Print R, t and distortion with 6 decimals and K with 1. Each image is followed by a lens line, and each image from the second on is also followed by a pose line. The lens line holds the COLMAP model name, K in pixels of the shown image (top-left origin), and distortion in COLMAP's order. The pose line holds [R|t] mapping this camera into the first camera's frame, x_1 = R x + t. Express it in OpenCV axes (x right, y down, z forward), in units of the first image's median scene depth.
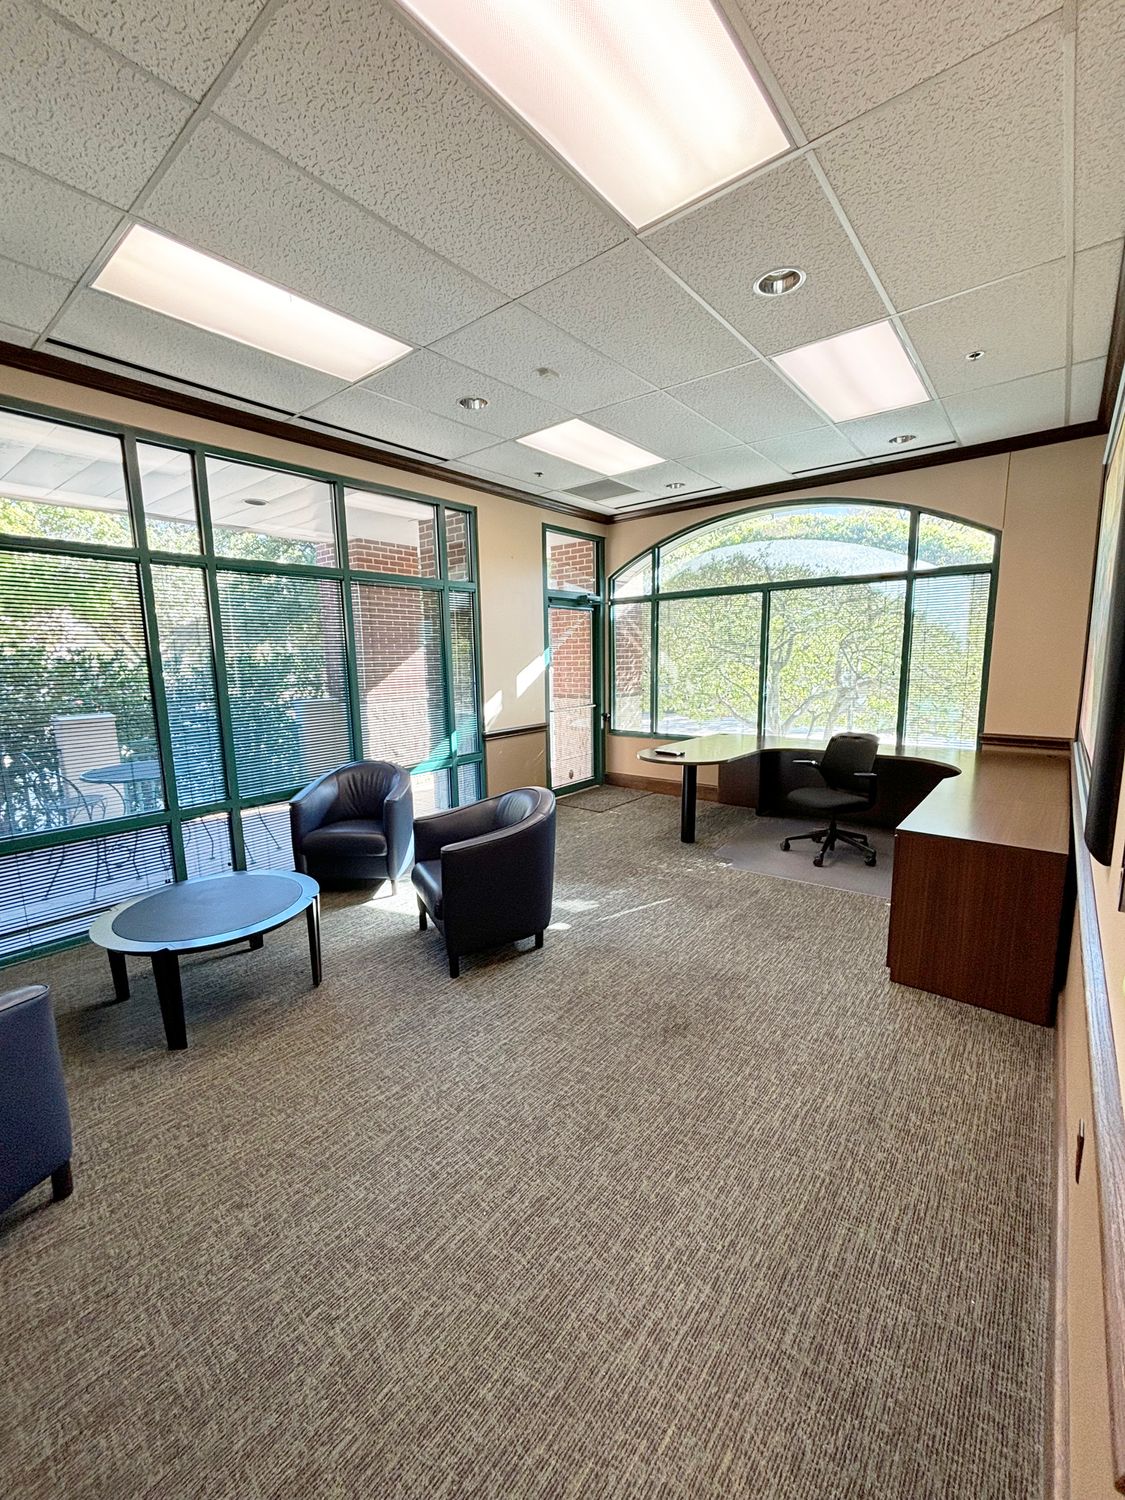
lens RADIAL K [[603.5, 0, 559.9], [0, 603.5, 755.2], [0, 0, 1]] dist [-0.002664, -0.000454]
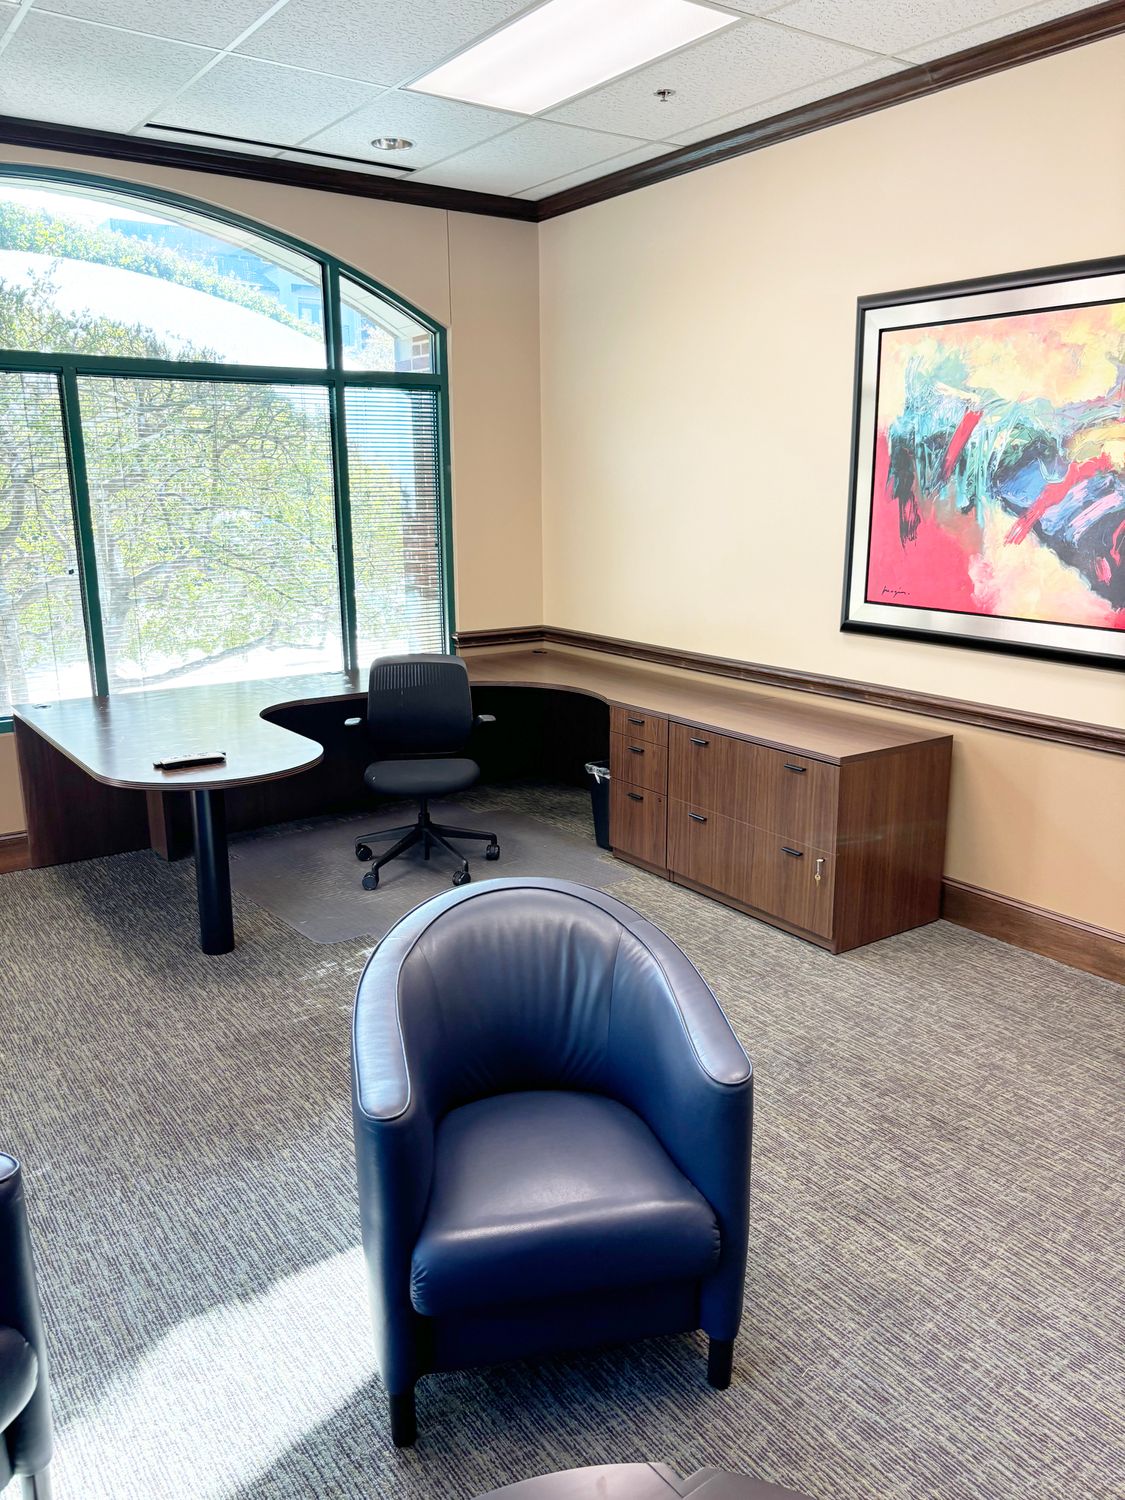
lens RADIAL K [[1155.9, 0, 562.5], [0, 1155.9, 750.0], [0, 0, 1]] dist [0.046627, 0.000799]
pose [[0.259456, -0.215705, 0.941357, -0.543964], [0.160153, 0.970851, 0.178322, -0.122637], [-0.952383, 0.104495, 0.286439, 0.542696]]
